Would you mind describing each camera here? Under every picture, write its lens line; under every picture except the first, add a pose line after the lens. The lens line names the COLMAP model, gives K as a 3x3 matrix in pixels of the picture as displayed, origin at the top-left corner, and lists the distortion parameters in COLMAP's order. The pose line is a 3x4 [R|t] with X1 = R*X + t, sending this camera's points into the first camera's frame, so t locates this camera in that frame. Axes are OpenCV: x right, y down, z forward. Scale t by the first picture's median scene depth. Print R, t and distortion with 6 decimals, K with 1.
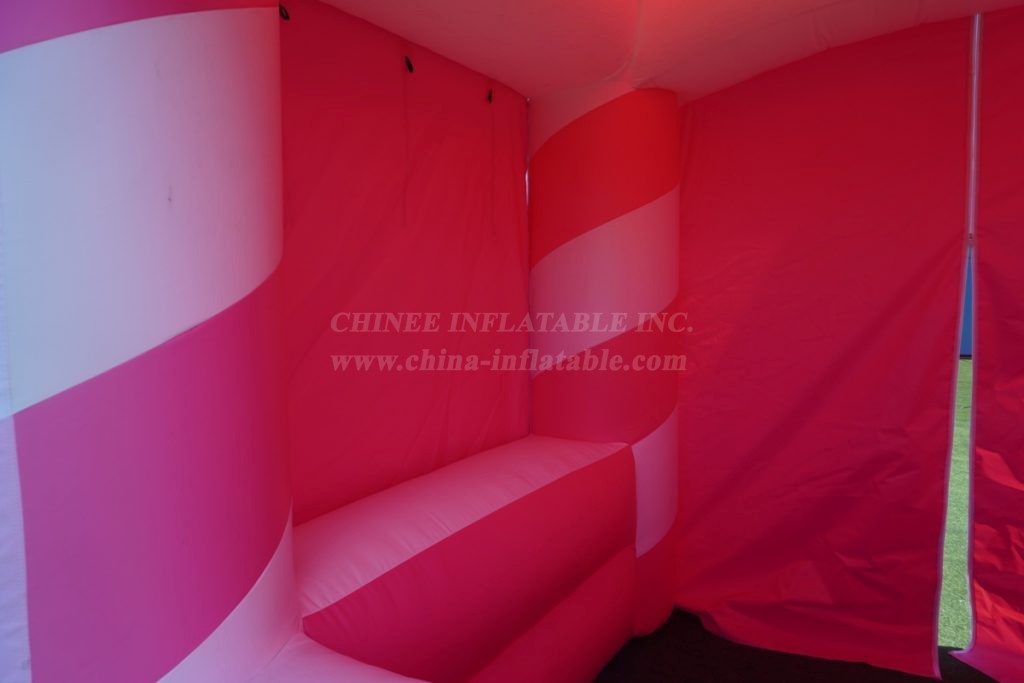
lens RADIAL K [[679.0, 0, 511.2], [0, 679.0, 336.7], [0, 0, 1]] dist [-0.068314, 0.052359]
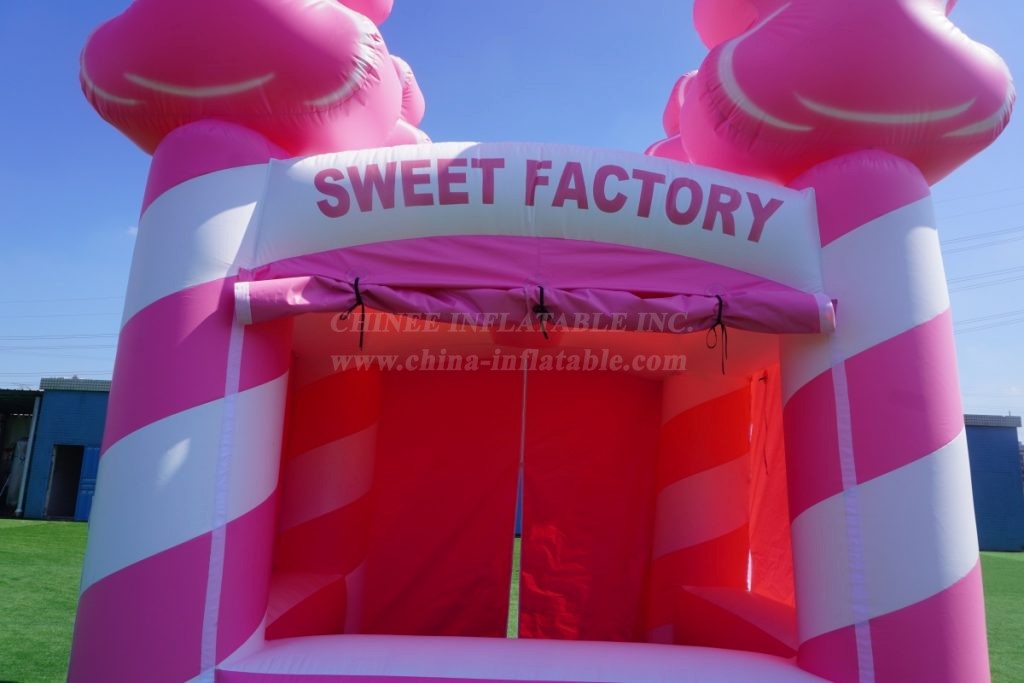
lens RADIAL K [[679.0, 0, 511.2], [0, 679.0, 336.7], [0, 0, 1]] dist [-0.068314, 0.052359]
pose [[0.829418, 0.176833, 0.529902, -0.505423], [-0.018827, 0.956886, -0.289853, 0.078699], [-0.558312, 0.230433, 0.796987, -0.727625]]
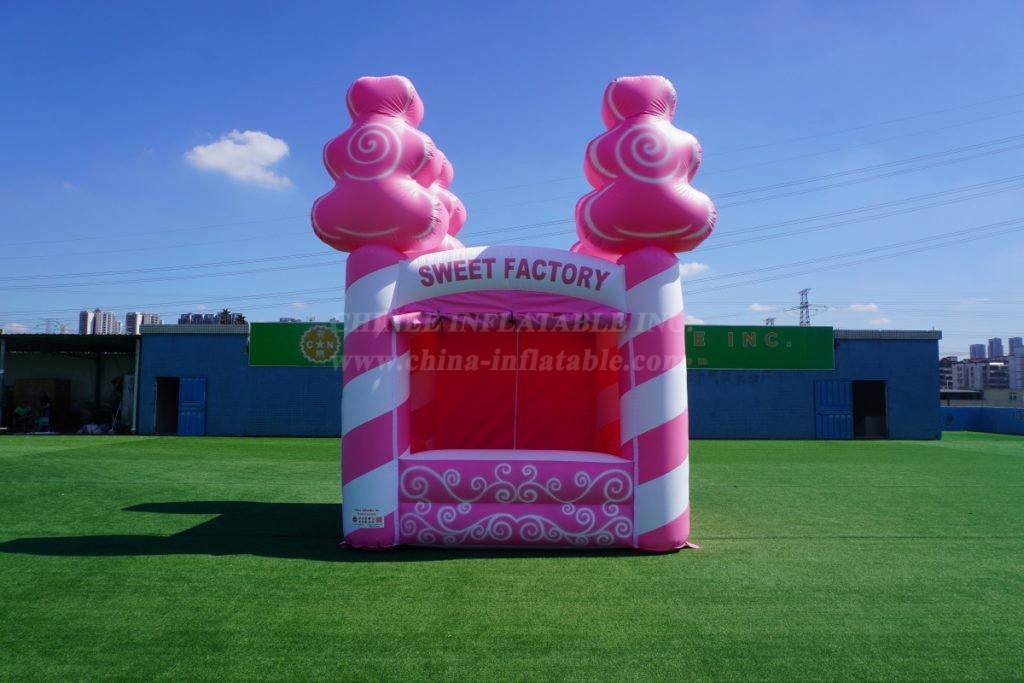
lens RADIAL K [[679.0, 0, 511.2], [0, 679.0, 336.7], [0, 0, 1]] dist [-0.068314, 0.052359]
pose [[0.843631, 0.085570, 0.530061, -1.925502], [0.007773, 0.985169, -0.171411, 0.372808], [-0.536867, 0.148728, 0.830454, -3.147076]]
